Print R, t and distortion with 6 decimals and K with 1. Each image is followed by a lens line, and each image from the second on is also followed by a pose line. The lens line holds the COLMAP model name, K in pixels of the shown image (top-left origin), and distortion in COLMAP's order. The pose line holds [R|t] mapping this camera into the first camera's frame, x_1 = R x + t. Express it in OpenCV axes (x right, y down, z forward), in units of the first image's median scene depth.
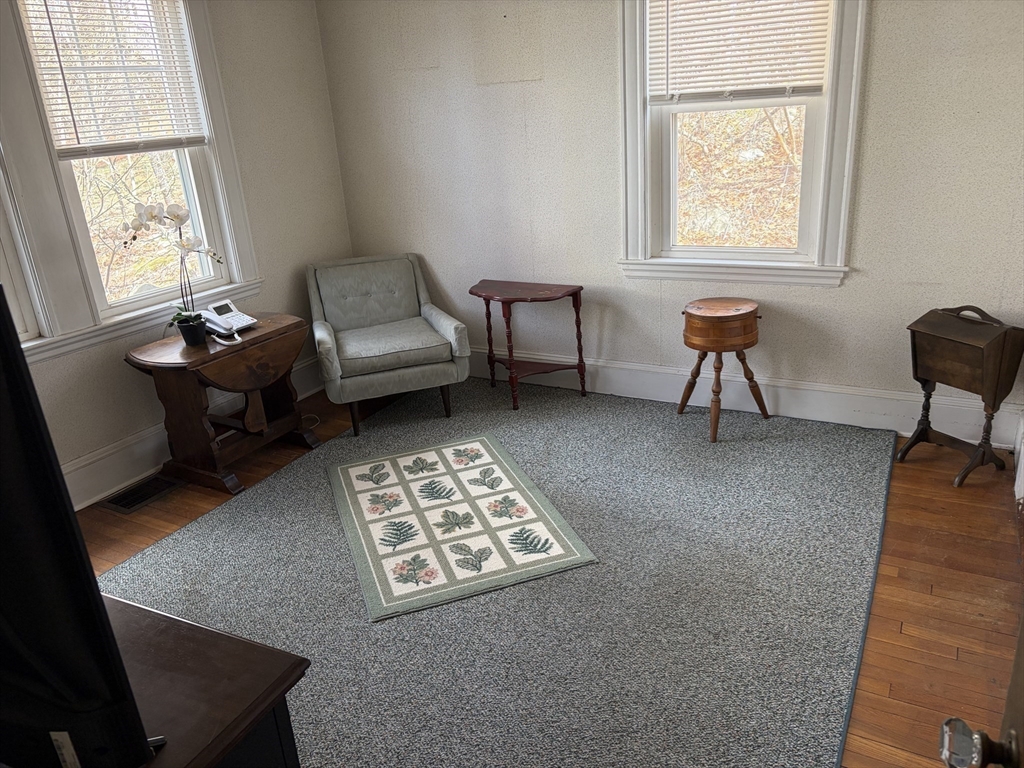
lens RADIAL K [[778.6, 0, 514.1], [0, 778.6, 385.0], [0, 0, 1]] dist [0.036771, -0.038179]
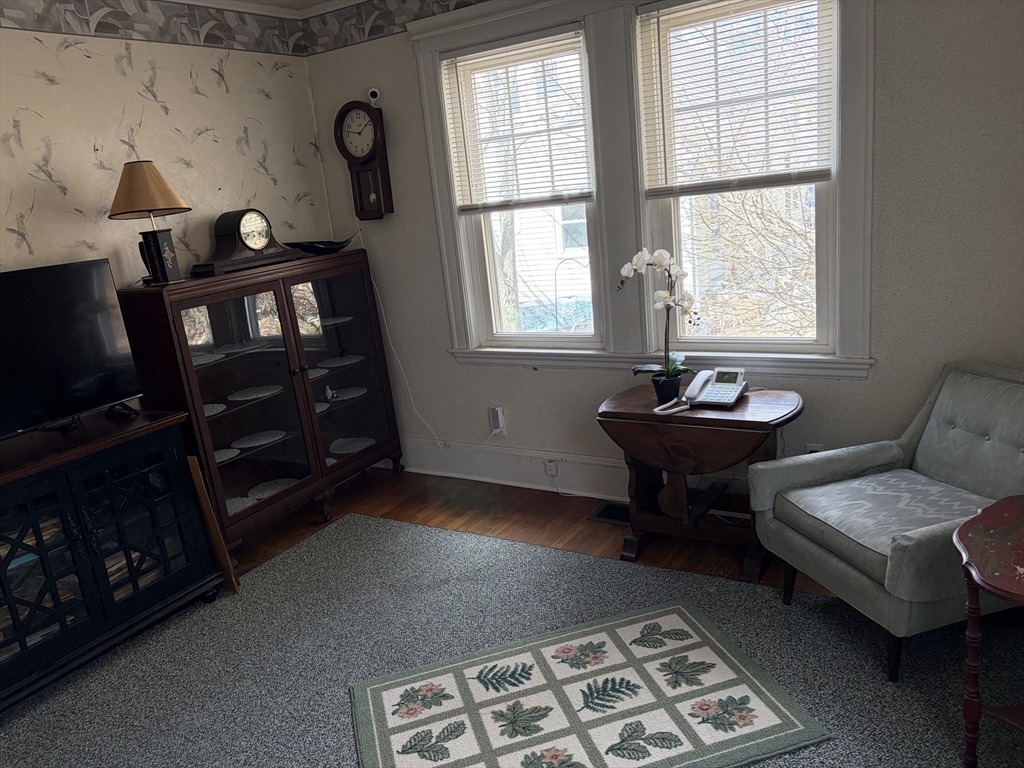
lens RADIAL K [[778.6, 0, 512.6], [0, 778.6, 386.4], [0, 0, 1]] dist [0.036771, -0.038179]
pose [[-0.070865, 0.307023, -0.949060, 0.513759], [-0.235159, 0.919492, 0.315016, -0.337564], [0.969370, 0.245504, 0.007040, 0.861188]]
